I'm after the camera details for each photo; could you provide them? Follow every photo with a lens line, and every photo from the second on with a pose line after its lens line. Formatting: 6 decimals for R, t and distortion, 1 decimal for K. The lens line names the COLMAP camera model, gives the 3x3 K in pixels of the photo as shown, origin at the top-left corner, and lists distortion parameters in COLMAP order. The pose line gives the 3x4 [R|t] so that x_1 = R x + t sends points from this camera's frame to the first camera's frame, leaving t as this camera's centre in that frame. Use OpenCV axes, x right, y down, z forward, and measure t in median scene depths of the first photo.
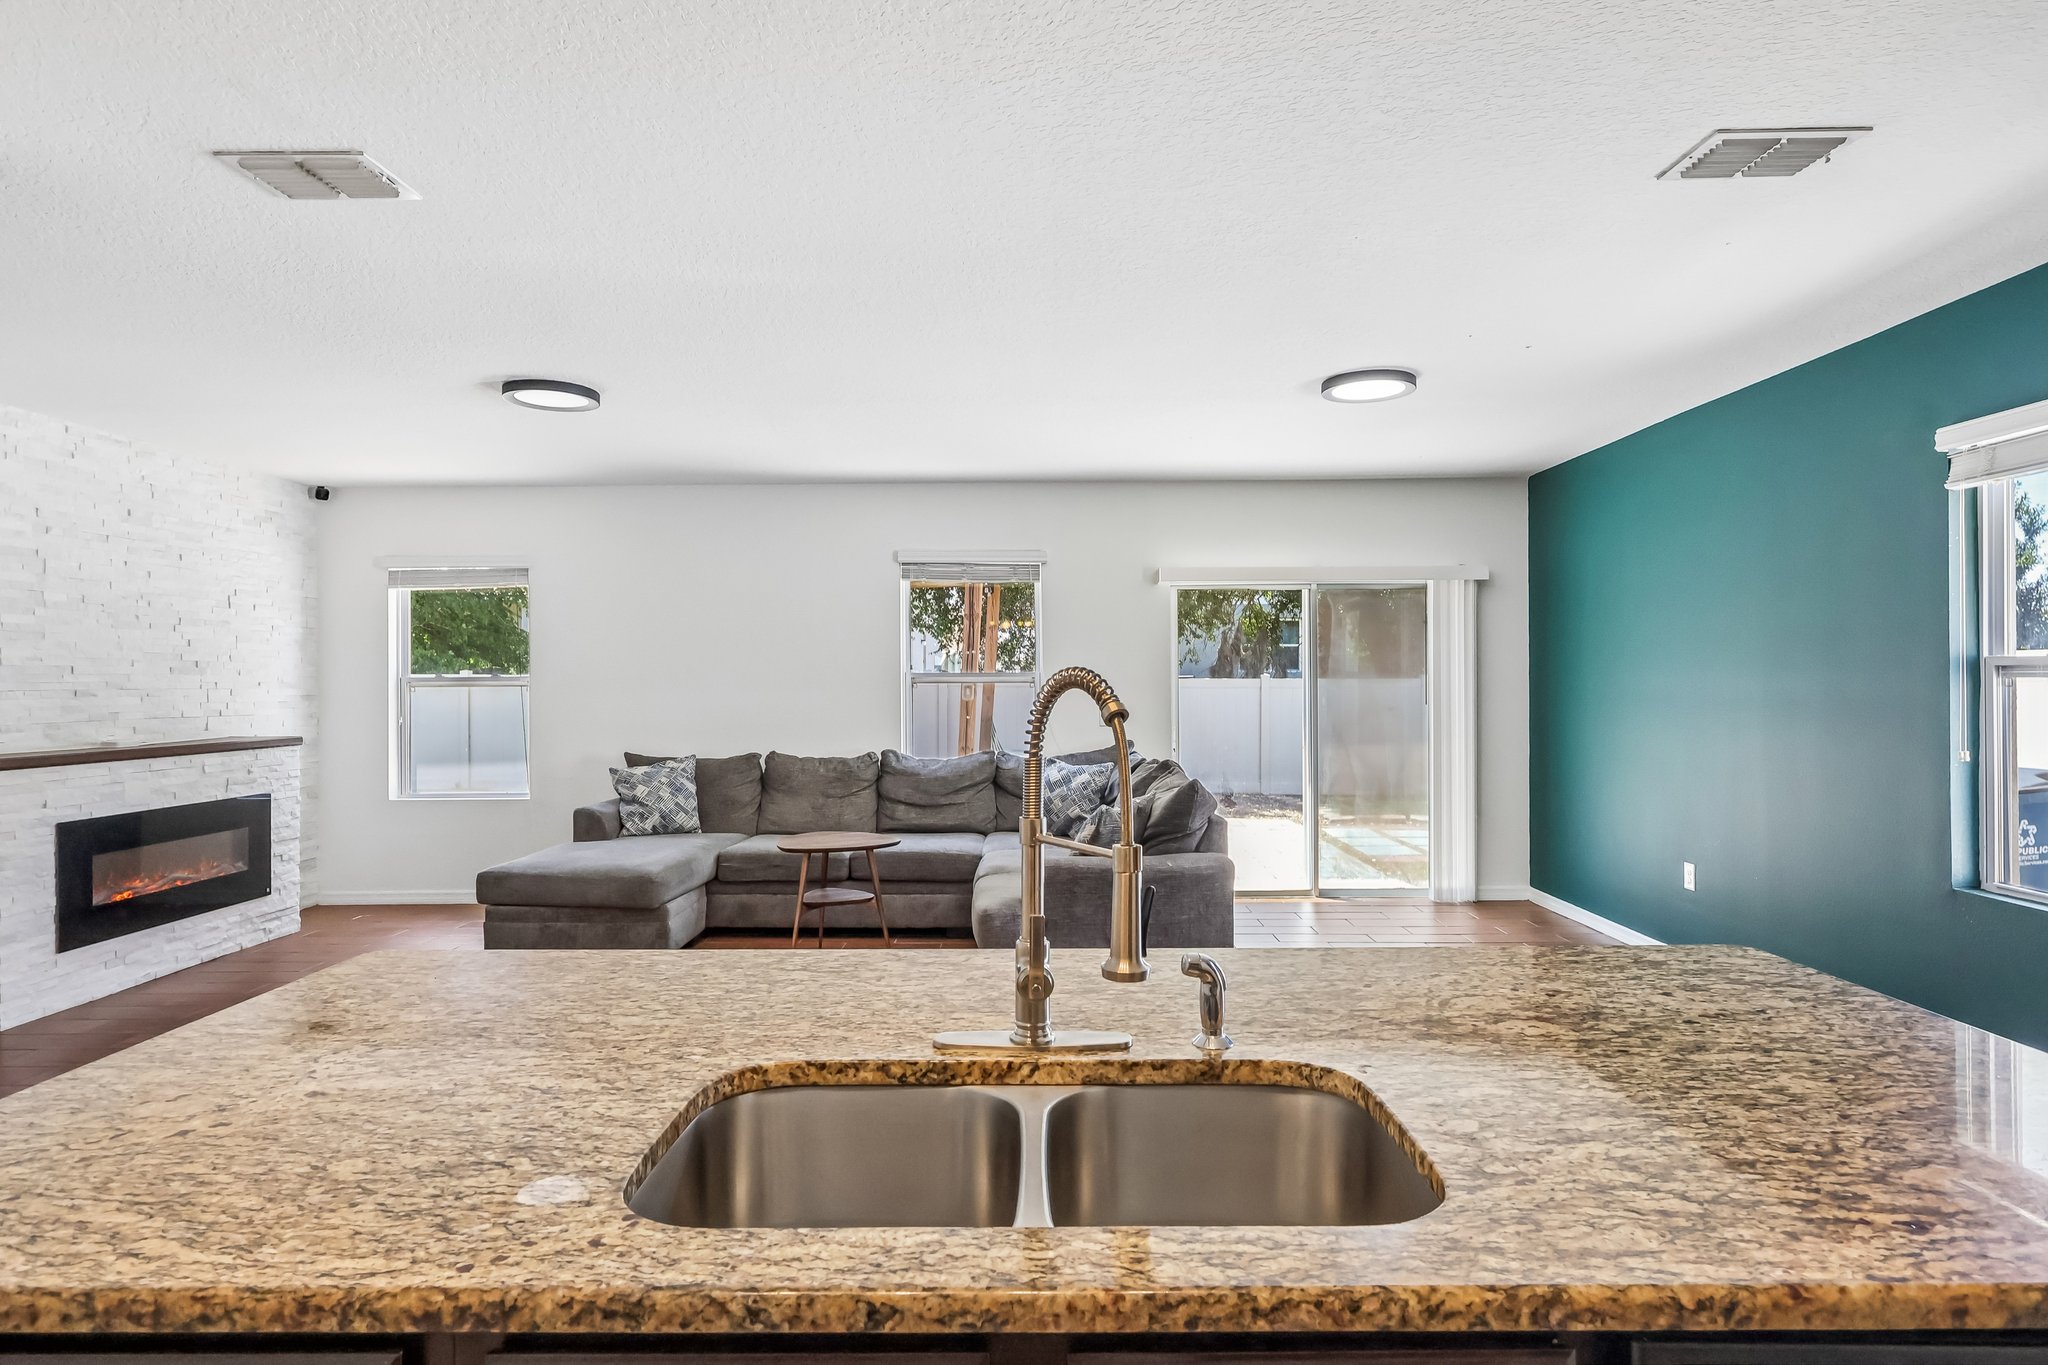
lens RADIAL K [[1099.5, 0, 1028.2], [0, 1099.5, 685.5], [0, 0, 1]] dist [0.000567, -0.000649]
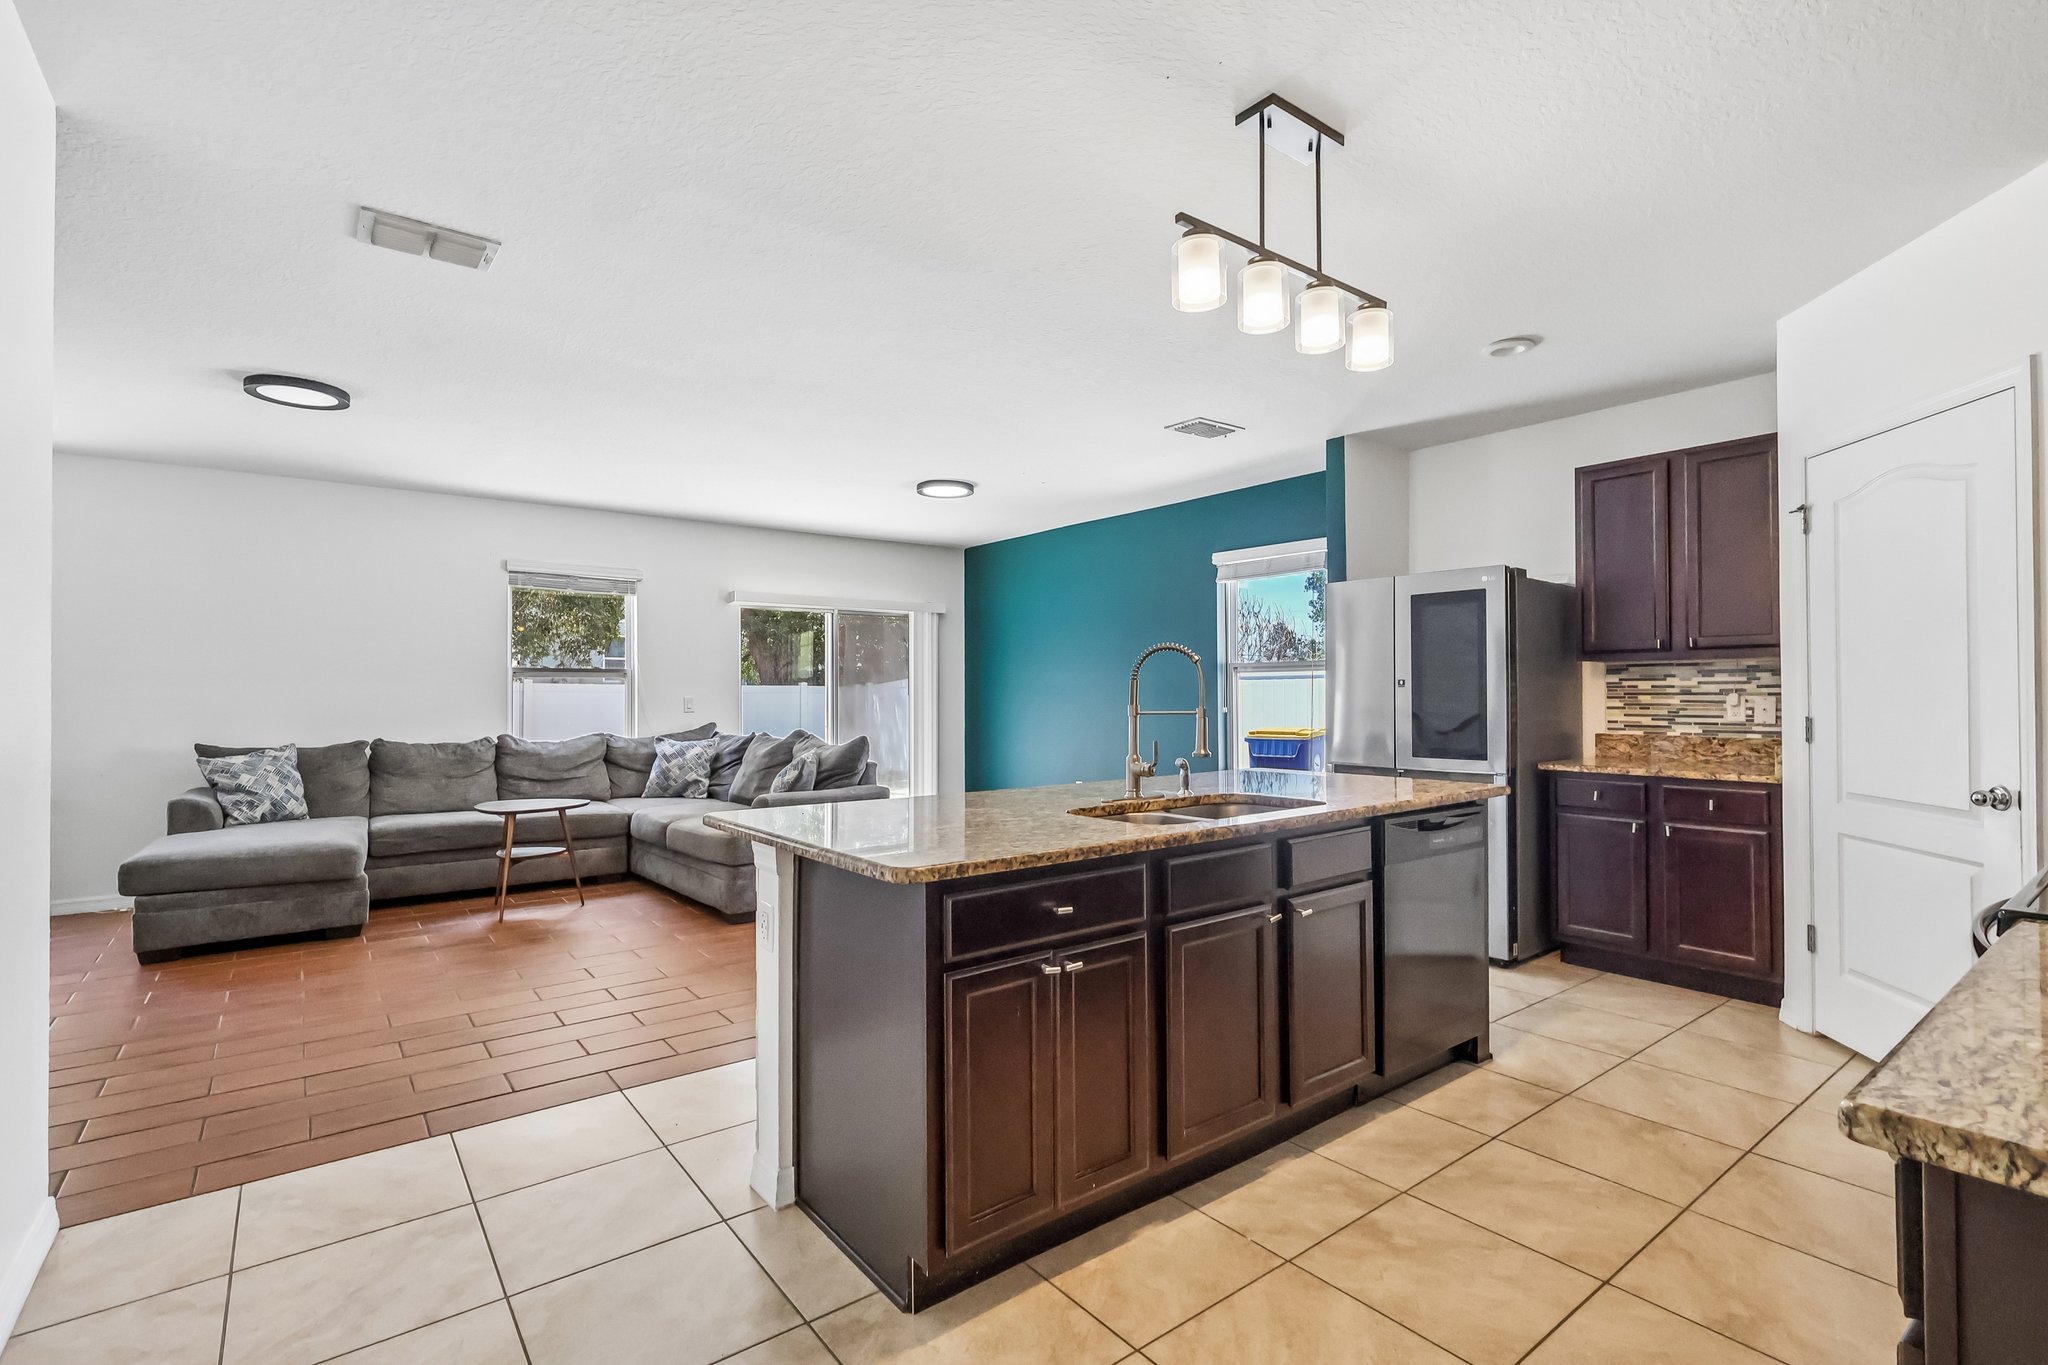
lens RADIAL K [[942.2, 0, 1027.9], [0, 942.2, 684.1], [0, 0, 1]] dist [-0.003350, 0.001387]
pose [[0.786146, 0.008467, 0.617983, -0.324439], [0.001270, 0.999882, -0.015315, 0.023584], [-0.618040, 0.012824, 0.786042, -0.106584]]
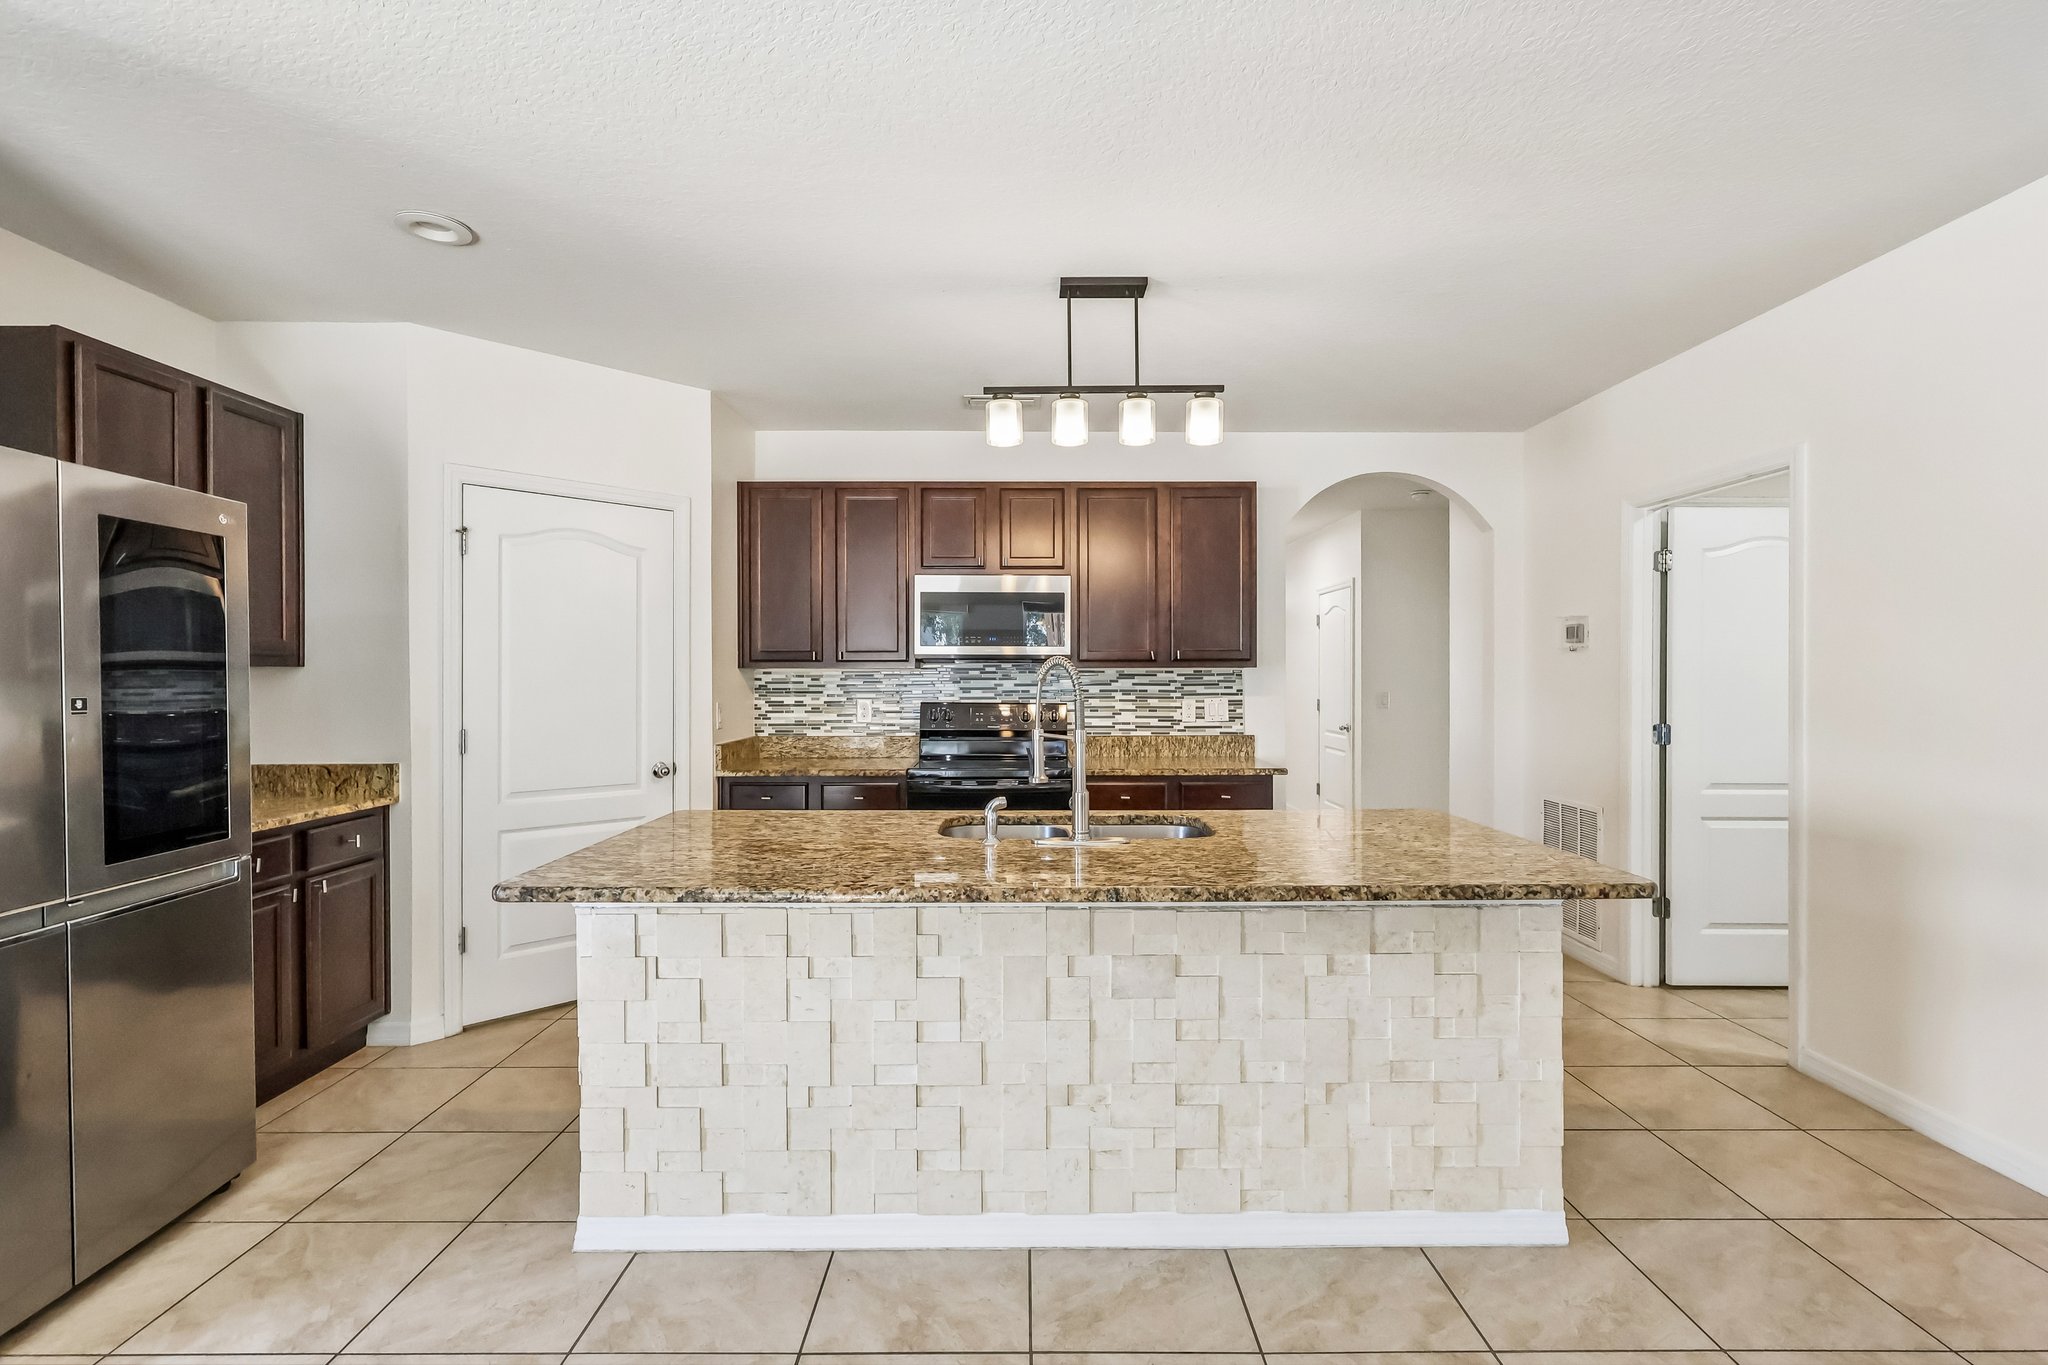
lens RADIAL K [[942.2, 0, 1018.5], [0, 942.2, 675.8], [0, 0, 1]] dist [-0.003350, 0.001387]
pose [[-0.999904, 0.009702, -0.009853, 0.027968], [0.009643, 0.999935, 0.006001, 0.001014], [0.009910, 0.005905, -0.999933, 0.612115]]
